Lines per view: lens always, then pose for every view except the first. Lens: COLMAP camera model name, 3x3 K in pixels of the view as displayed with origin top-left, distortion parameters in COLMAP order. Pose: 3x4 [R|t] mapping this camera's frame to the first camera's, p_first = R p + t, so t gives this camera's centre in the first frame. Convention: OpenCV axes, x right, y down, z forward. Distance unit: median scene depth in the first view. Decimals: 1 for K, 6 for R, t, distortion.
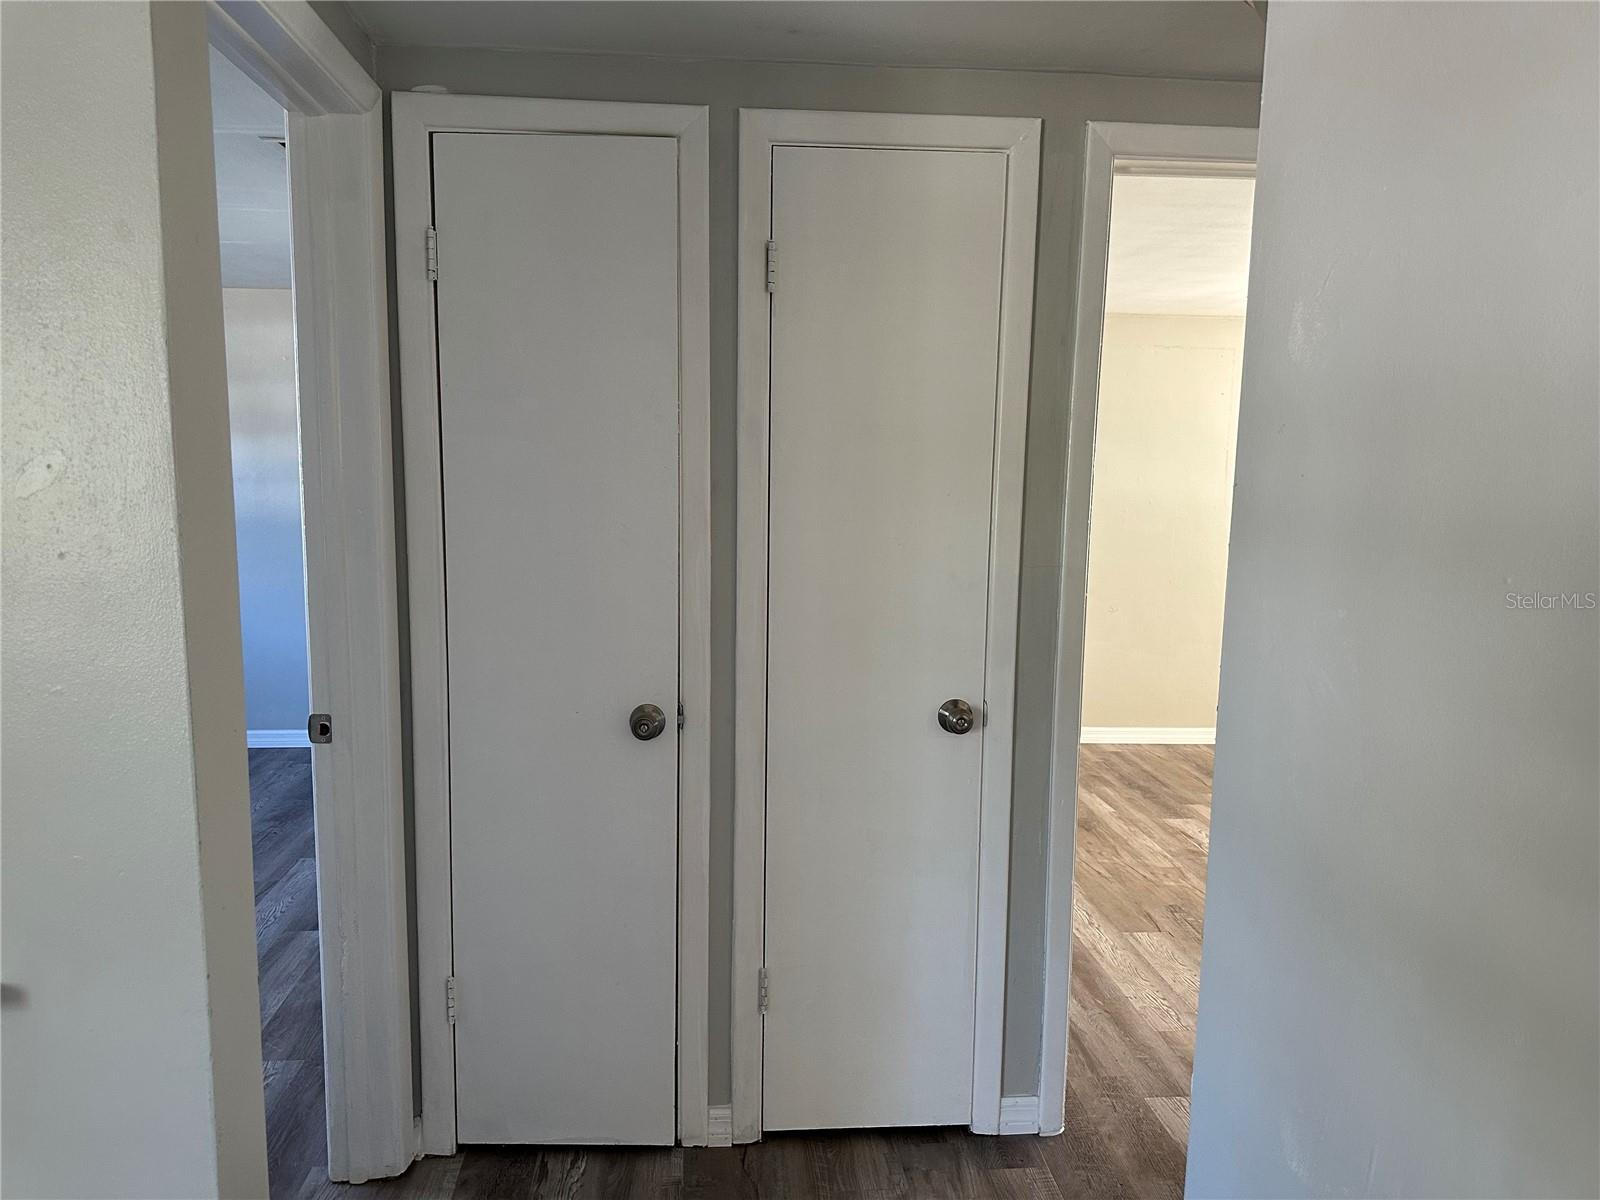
lens RADIAL K [[1120.9, 0, 800.6], [0, 1120.9, 620.2], [0, 0, 1]] dist [0.075597, -0.074665]
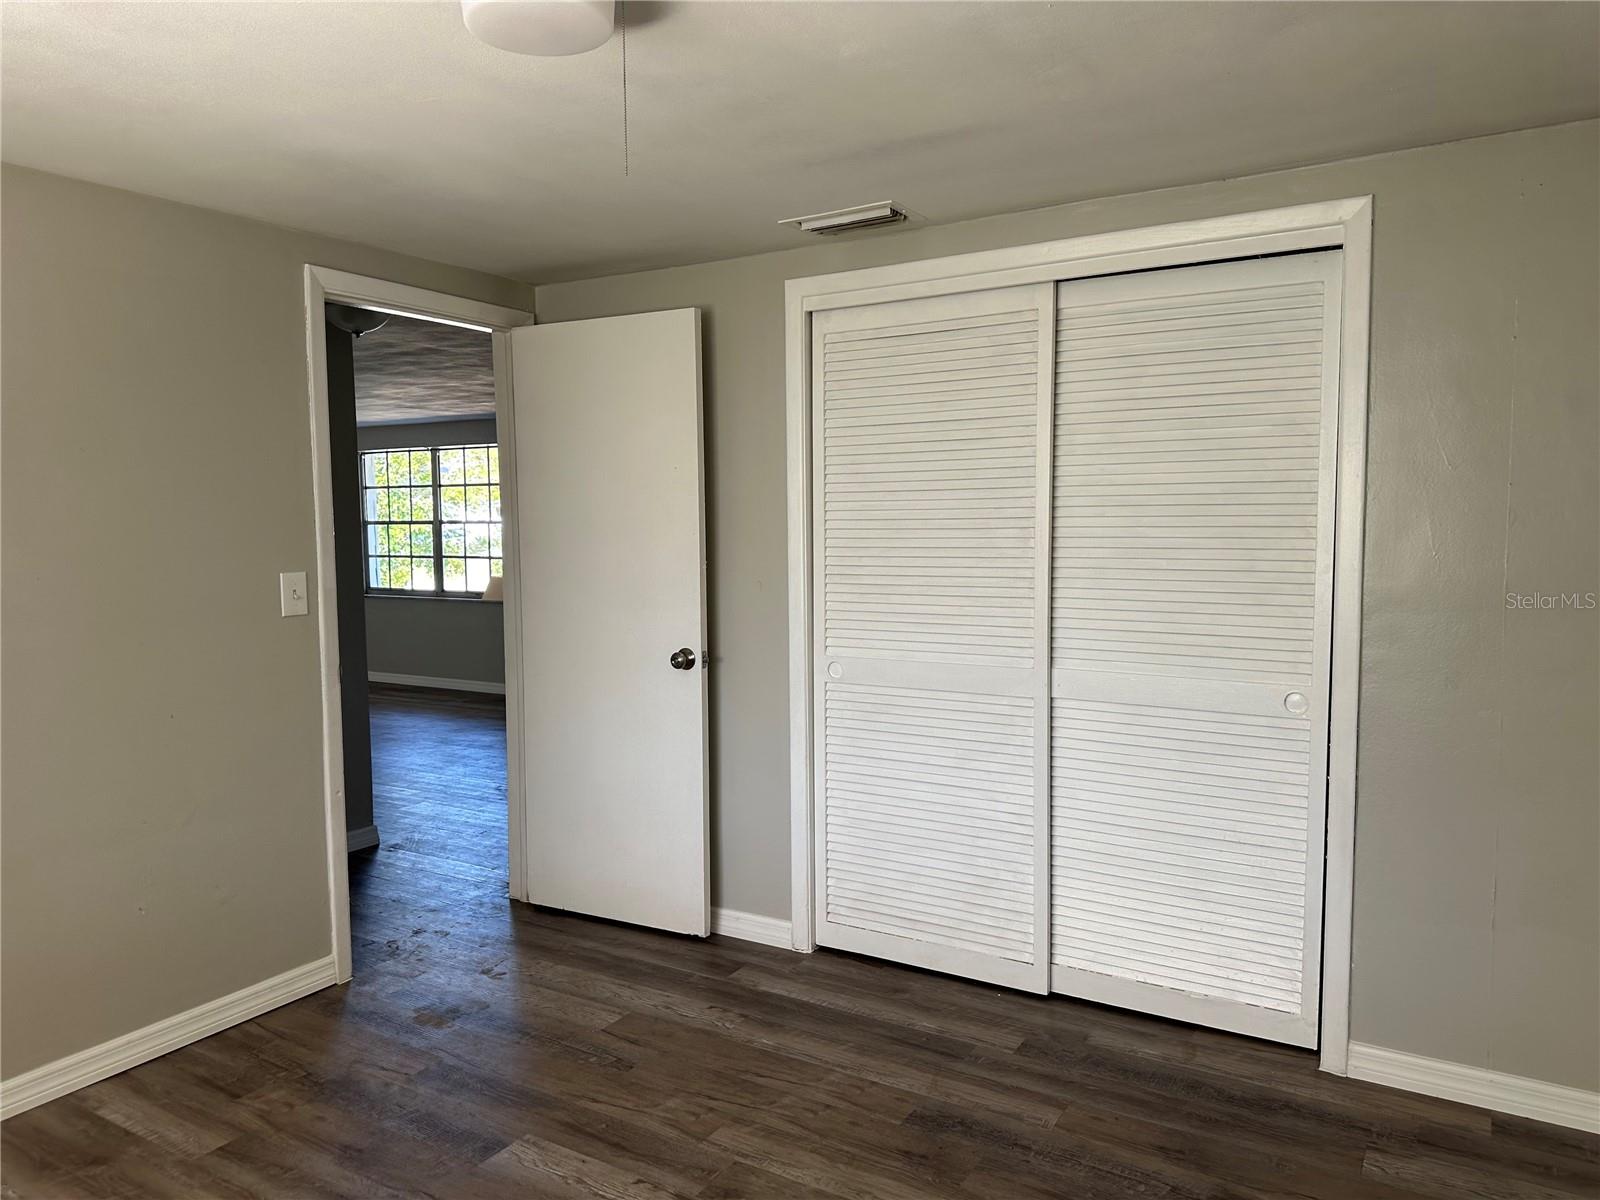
lens RADIAL K [[1110.2, 0, 795.8], [0, 1110.2, 606.2], [0, 0, 1]] dist [0.142413, -0.212782]
pose [[-0.599843, 0.048532, -0.798645, 0.661138], [-0.111095, 0.983438, 0.143202, -0.137146], [0.792368, 0.174624, -0.584517, 1.142546]]
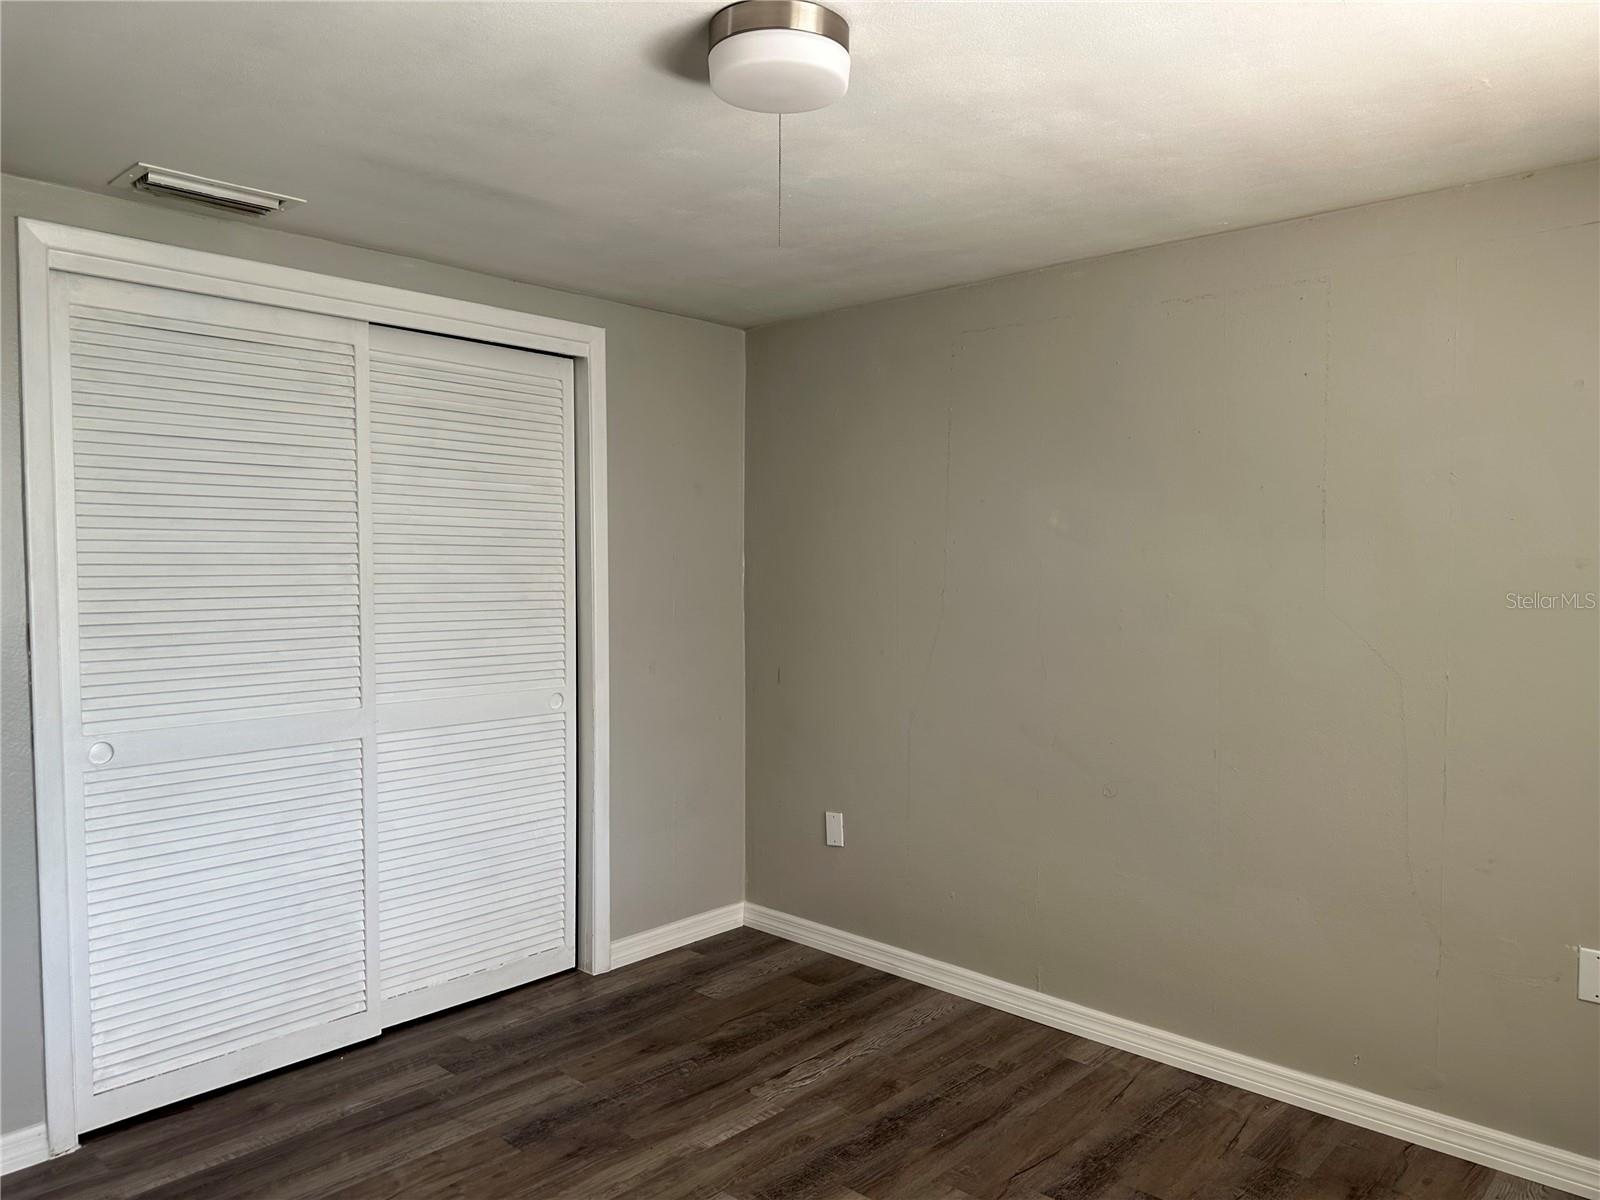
lens RADIAL K [[1117.2, 0, 800.0], [0, 1117.2, 600.0], [0, 0, 1]] dist [-0.001206, -0.002892]
pose [[0.666341, 0.011555, -0.745558, 0.700113], [-0.093528, 0.993278, -0.068197, -0.063445], [0.739758, 0.115173, 0.662942, 0.626269]]
